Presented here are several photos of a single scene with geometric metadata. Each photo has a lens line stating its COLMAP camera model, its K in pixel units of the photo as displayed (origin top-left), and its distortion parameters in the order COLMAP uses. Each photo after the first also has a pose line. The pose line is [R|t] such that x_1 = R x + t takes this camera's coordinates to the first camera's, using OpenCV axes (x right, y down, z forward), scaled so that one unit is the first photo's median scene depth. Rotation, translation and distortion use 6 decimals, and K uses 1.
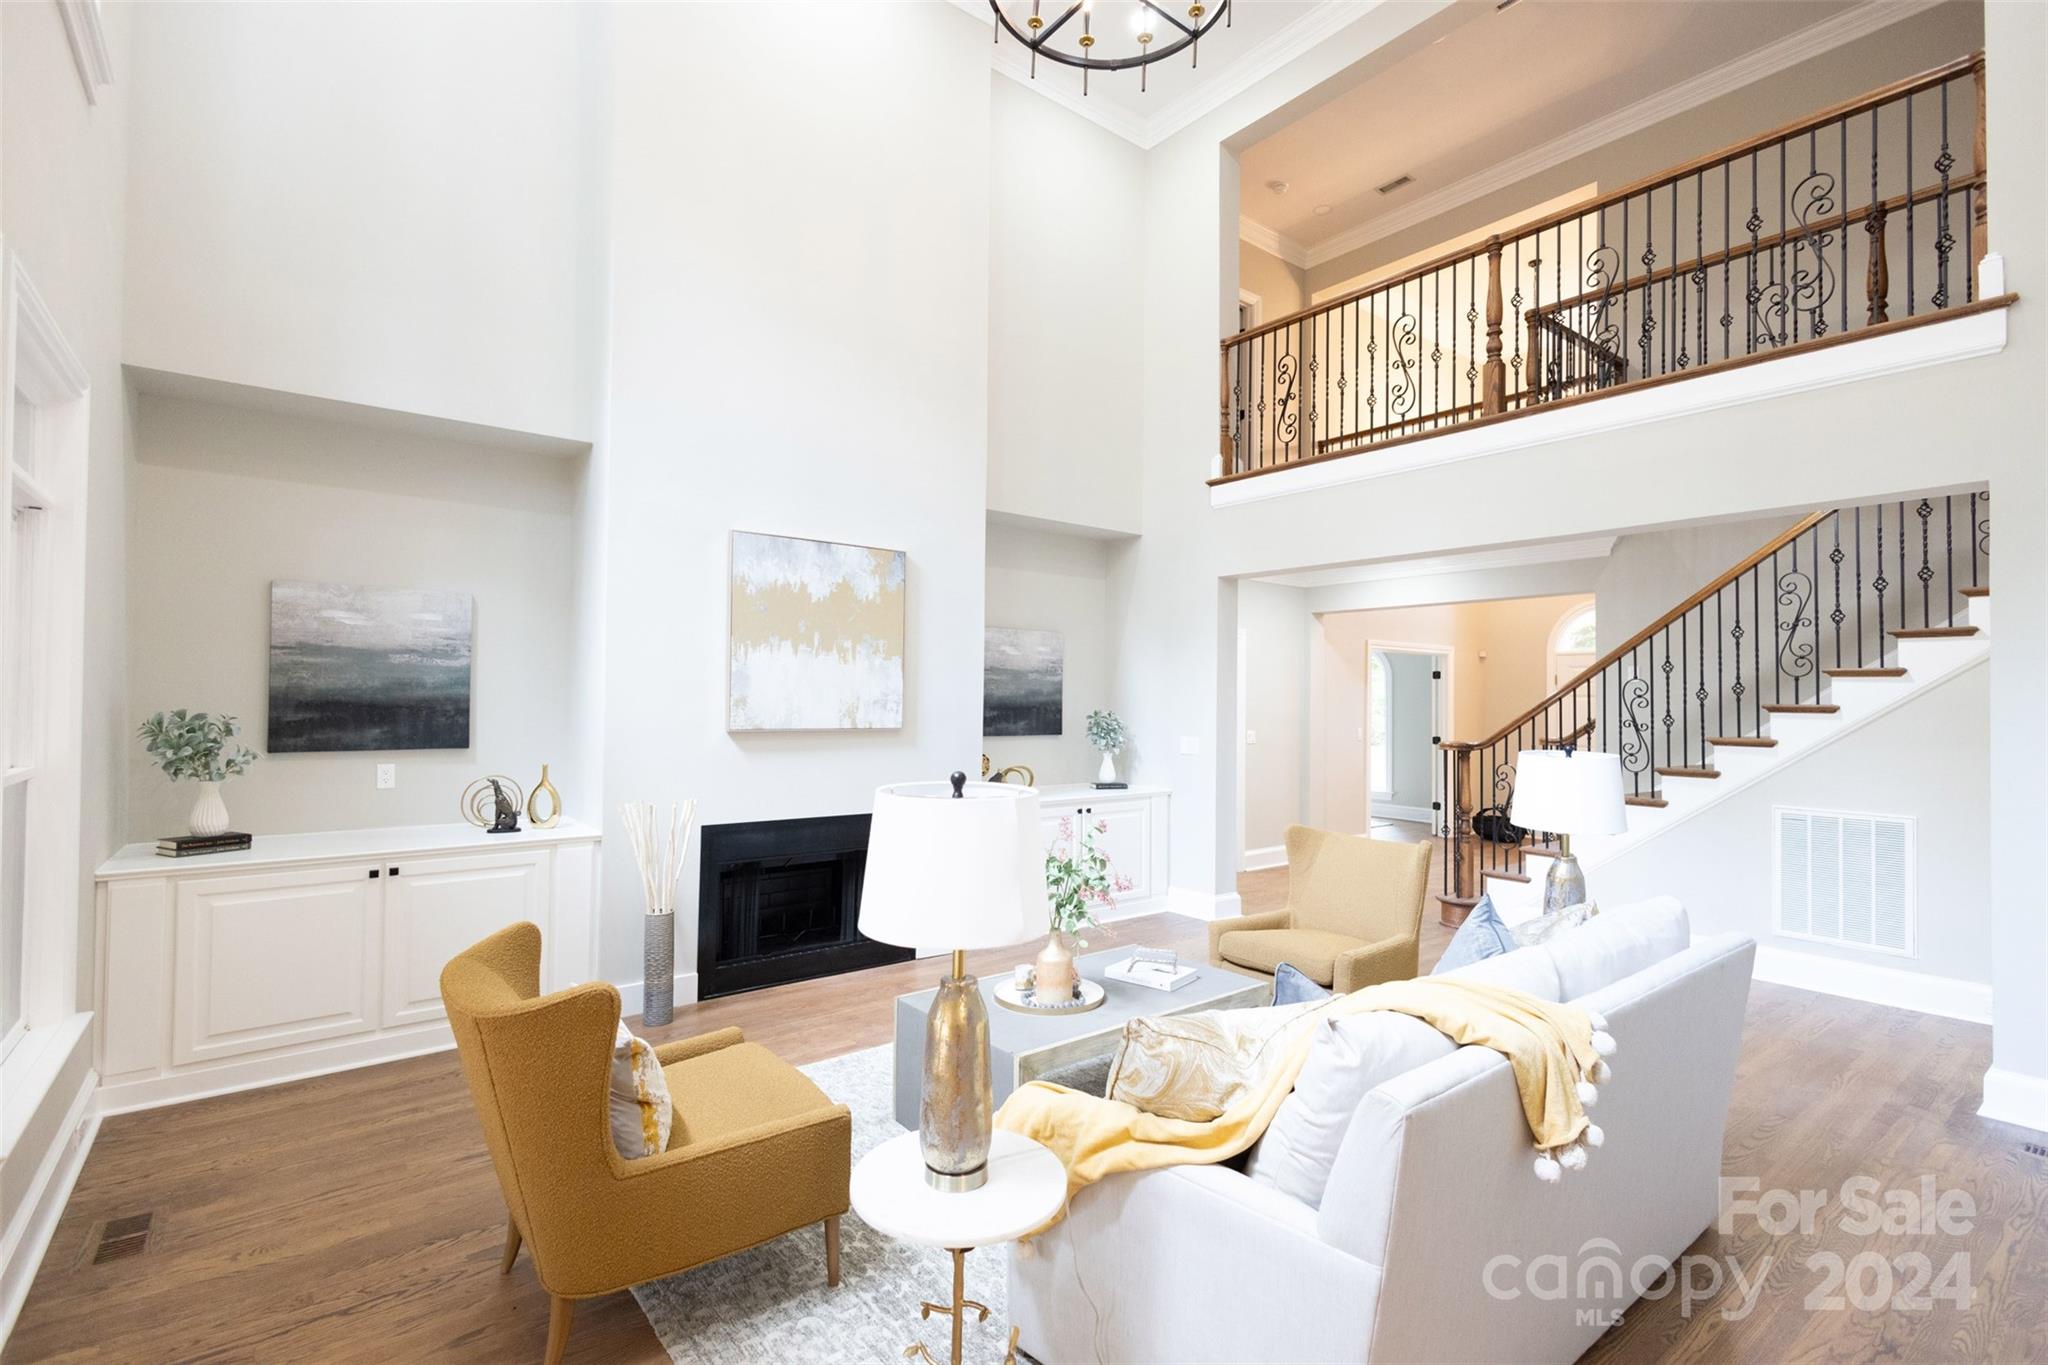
lens RADIAL K [[947.6, 0, 1076.8], [0, 947.6, 672.7], [0, 0, 1]] dist [0.012388, -0.000260]
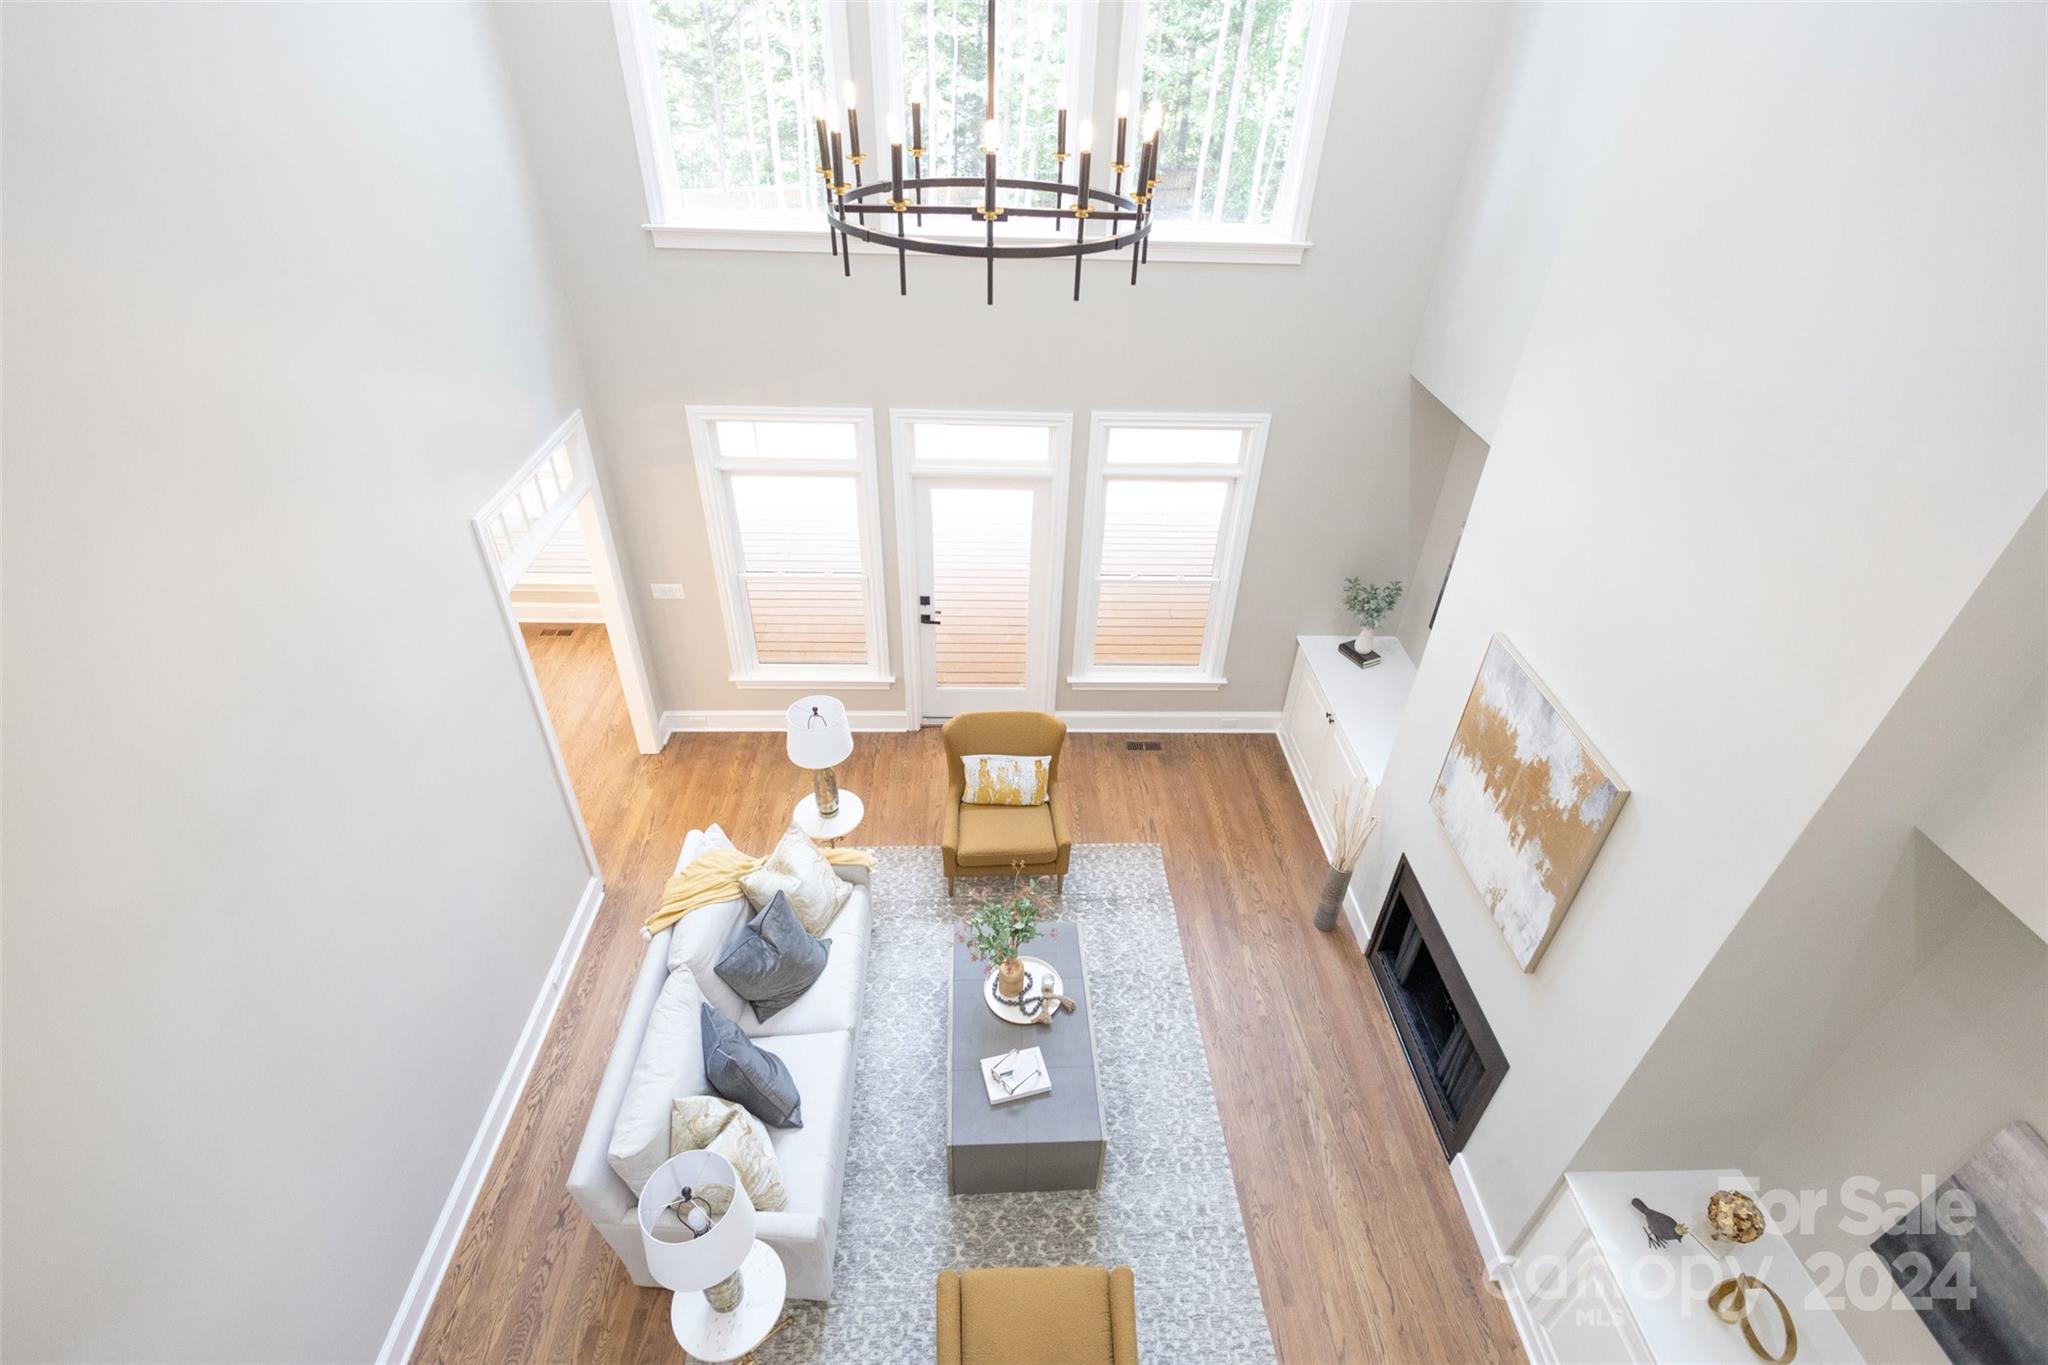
lens RADIAL K [[954.1, 0, 1030.8], [0, 954.1, 669.1], [0, 0, 1]] dist [0.015666, 0.000001]
pose [[-0.612589, 0.437593, -0.658215, 0.456730], [-0.015450, 0.825972, 0.563500, -0.573656], [0.790251, 0.355363, -0.499220, 1.047093]]
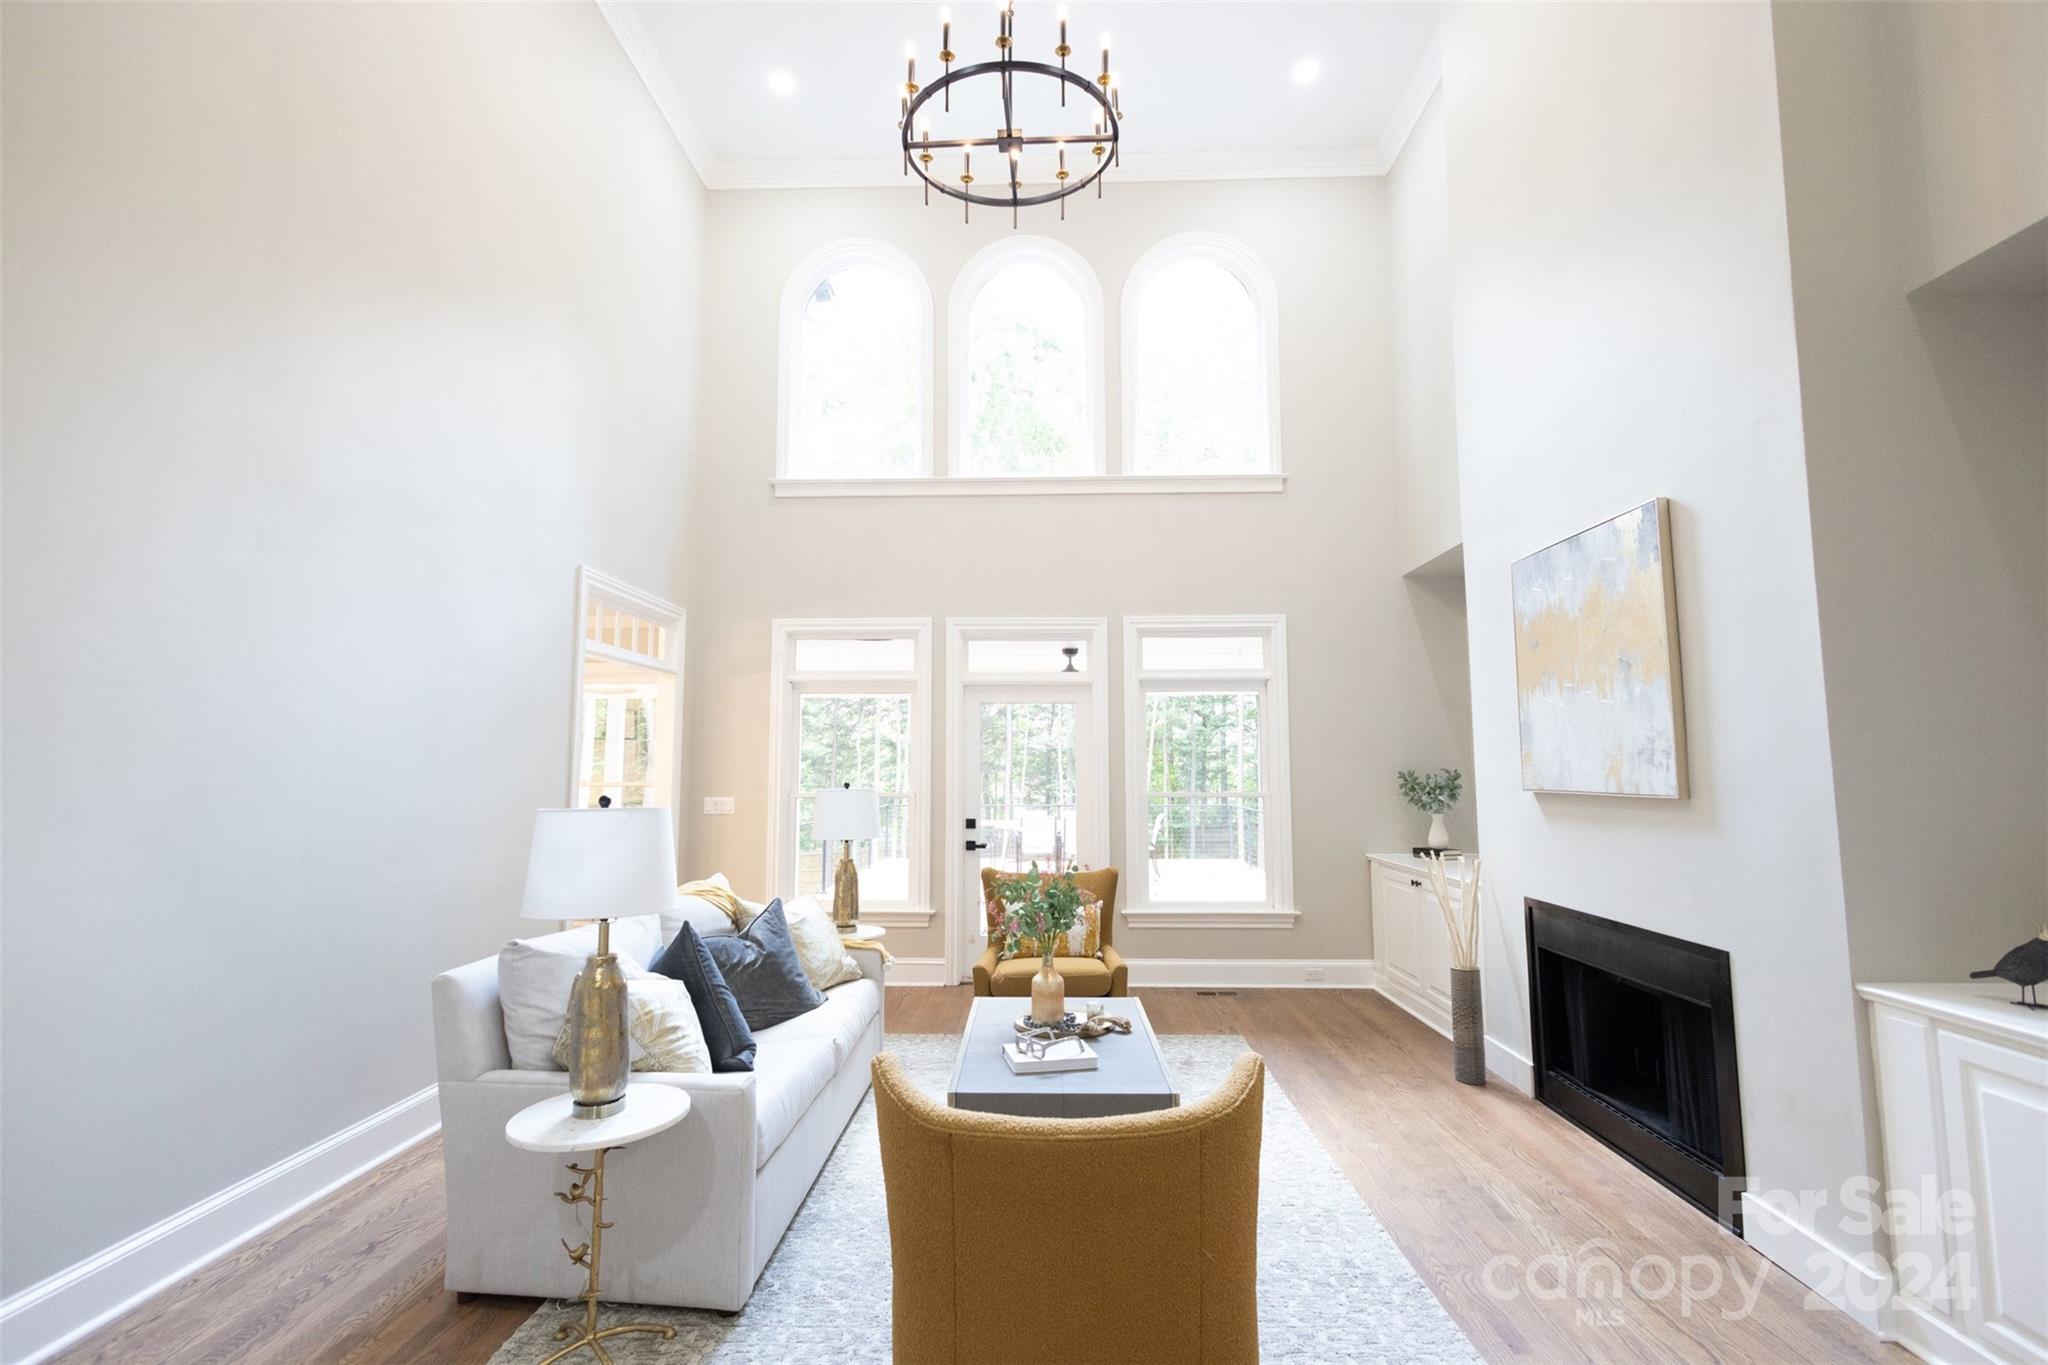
lens RADIAL K [[940.2, 0, 1031.6], [0, 940.2, 680.5], [0, 0, 1]] dist [0.011764, -0.001716]
pose [[-0.664057, -0.079496, -0.743444, 0.546933], [0.020195, 0.992062, -0.124120, 0.054973], [0.747409, -0.097436, -0.657180, 1.159753]]
